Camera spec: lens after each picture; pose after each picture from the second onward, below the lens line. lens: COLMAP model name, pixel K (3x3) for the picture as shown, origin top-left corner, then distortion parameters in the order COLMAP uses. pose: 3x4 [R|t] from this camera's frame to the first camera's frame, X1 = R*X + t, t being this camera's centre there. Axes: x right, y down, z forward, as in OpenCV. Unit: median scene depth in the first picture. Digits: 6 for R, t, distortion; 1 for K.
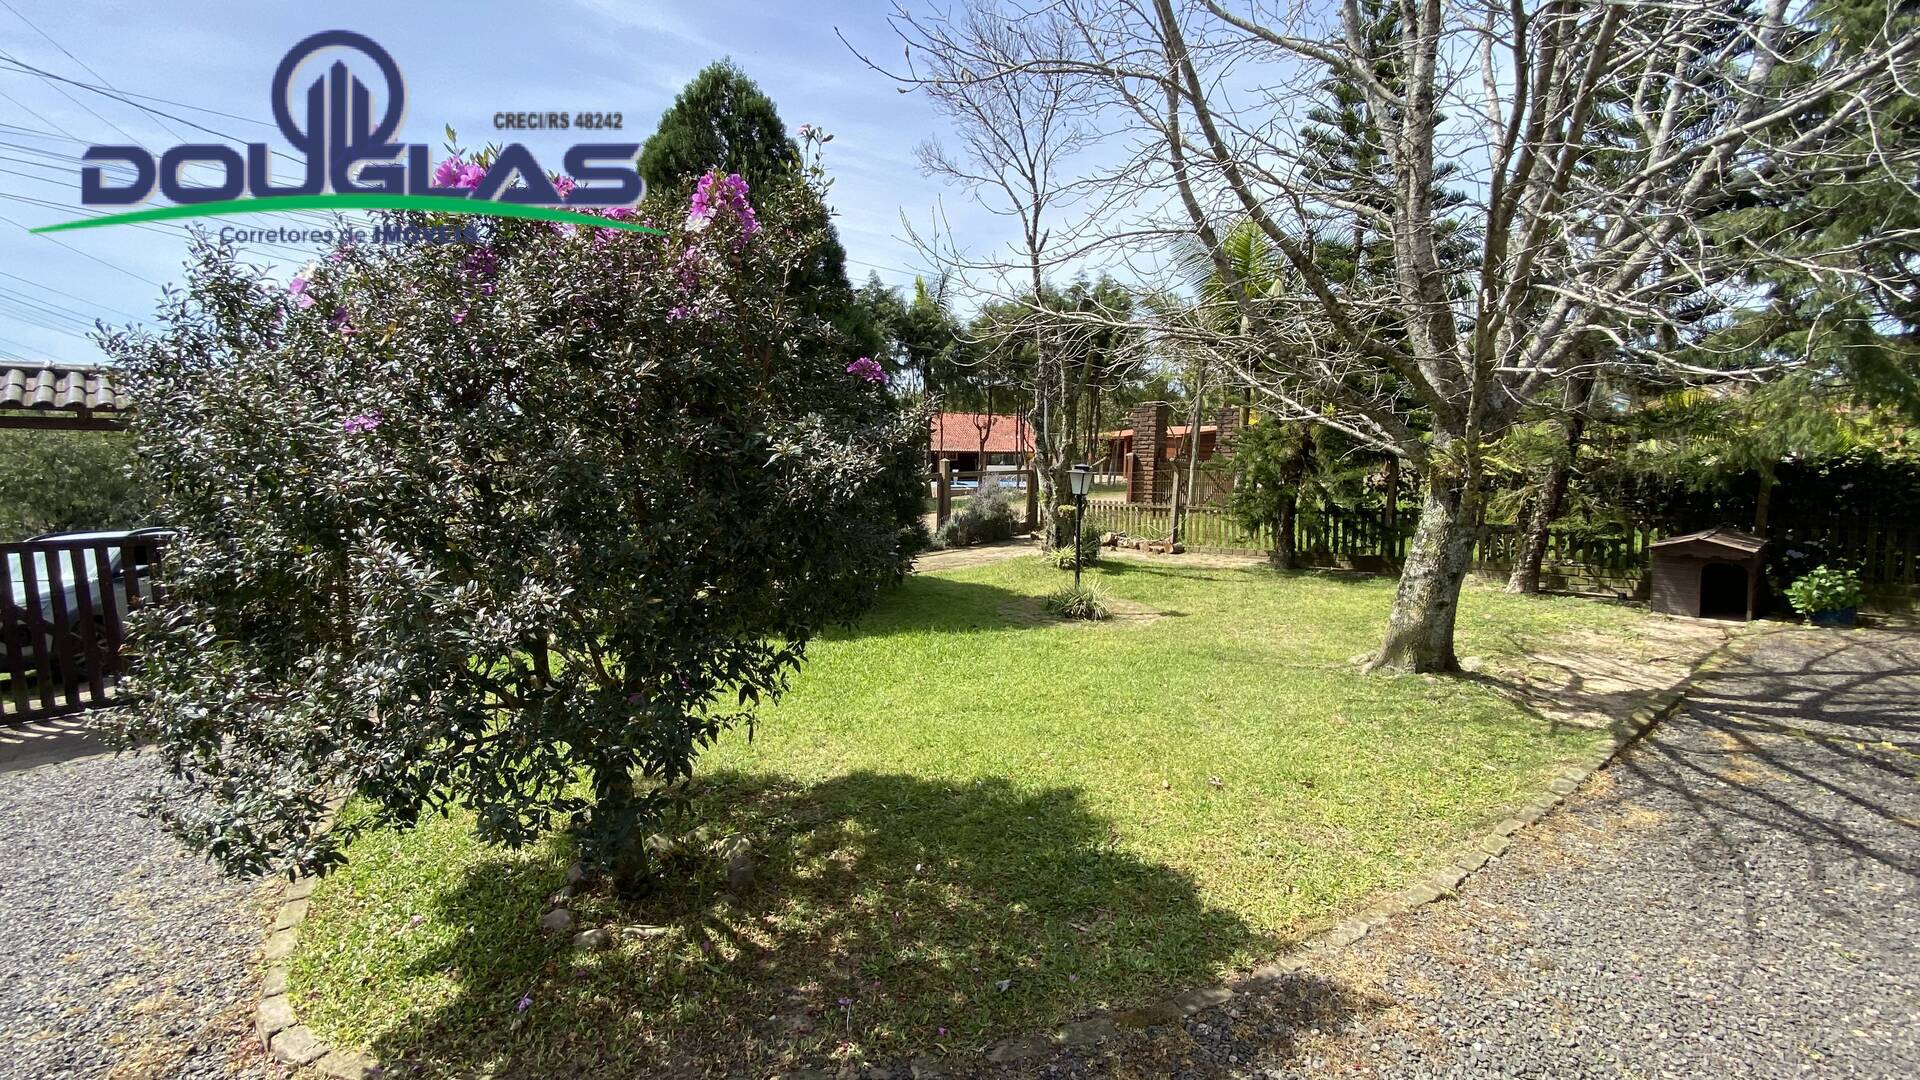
lens RADIAL K [[789.2, 0, 960.0], [0, 789.2, 540.0], [0, 0, 1]] dist [0.048973, -0.045122]
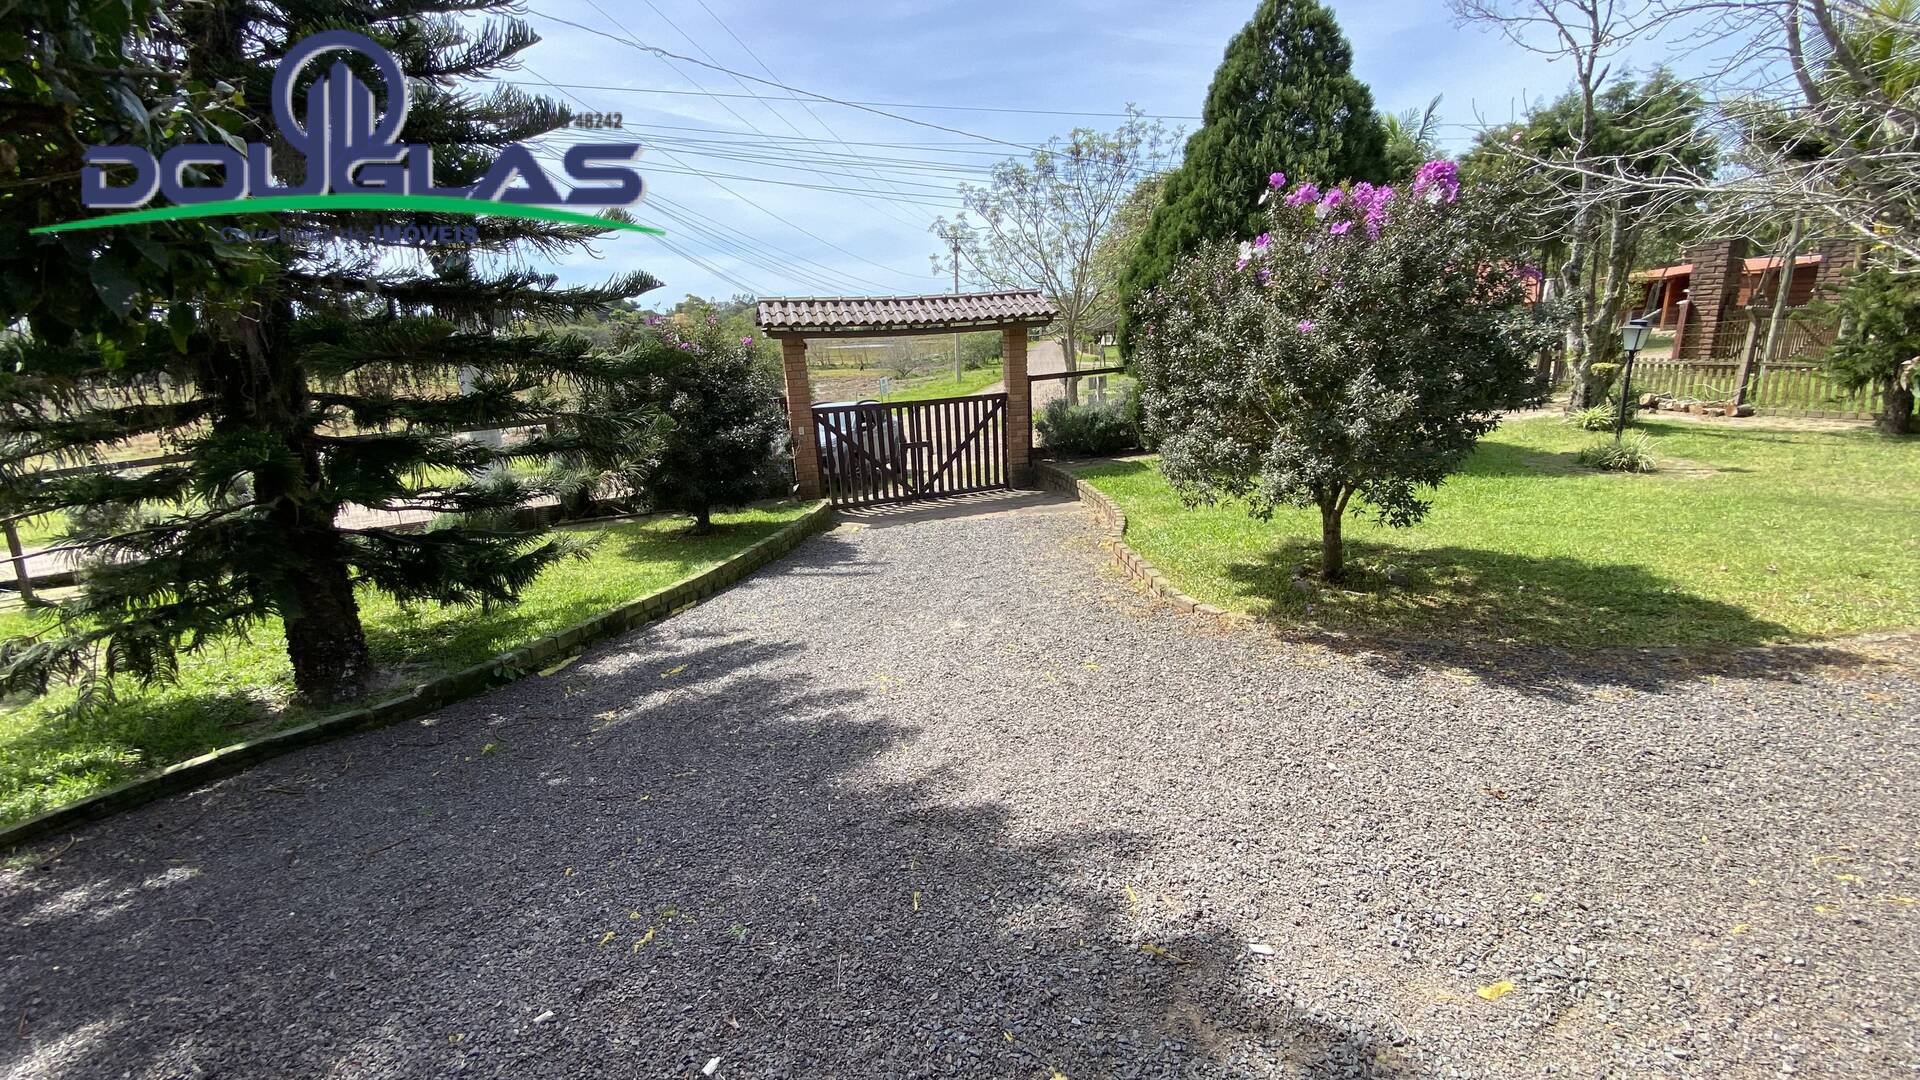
lens RADIAL K [[776.5, 0, 941.4], [0, 776.5, 547.2], [0, 0, 1]] dist [0.001084, -0.015037]
pose [[0.863649, 0.077391, -0.498117, -0.077709], [0.007380, 0.986098, 0.166002, 0.015777], [0.504039, -0.147044, 0.851071, -0.244345]]
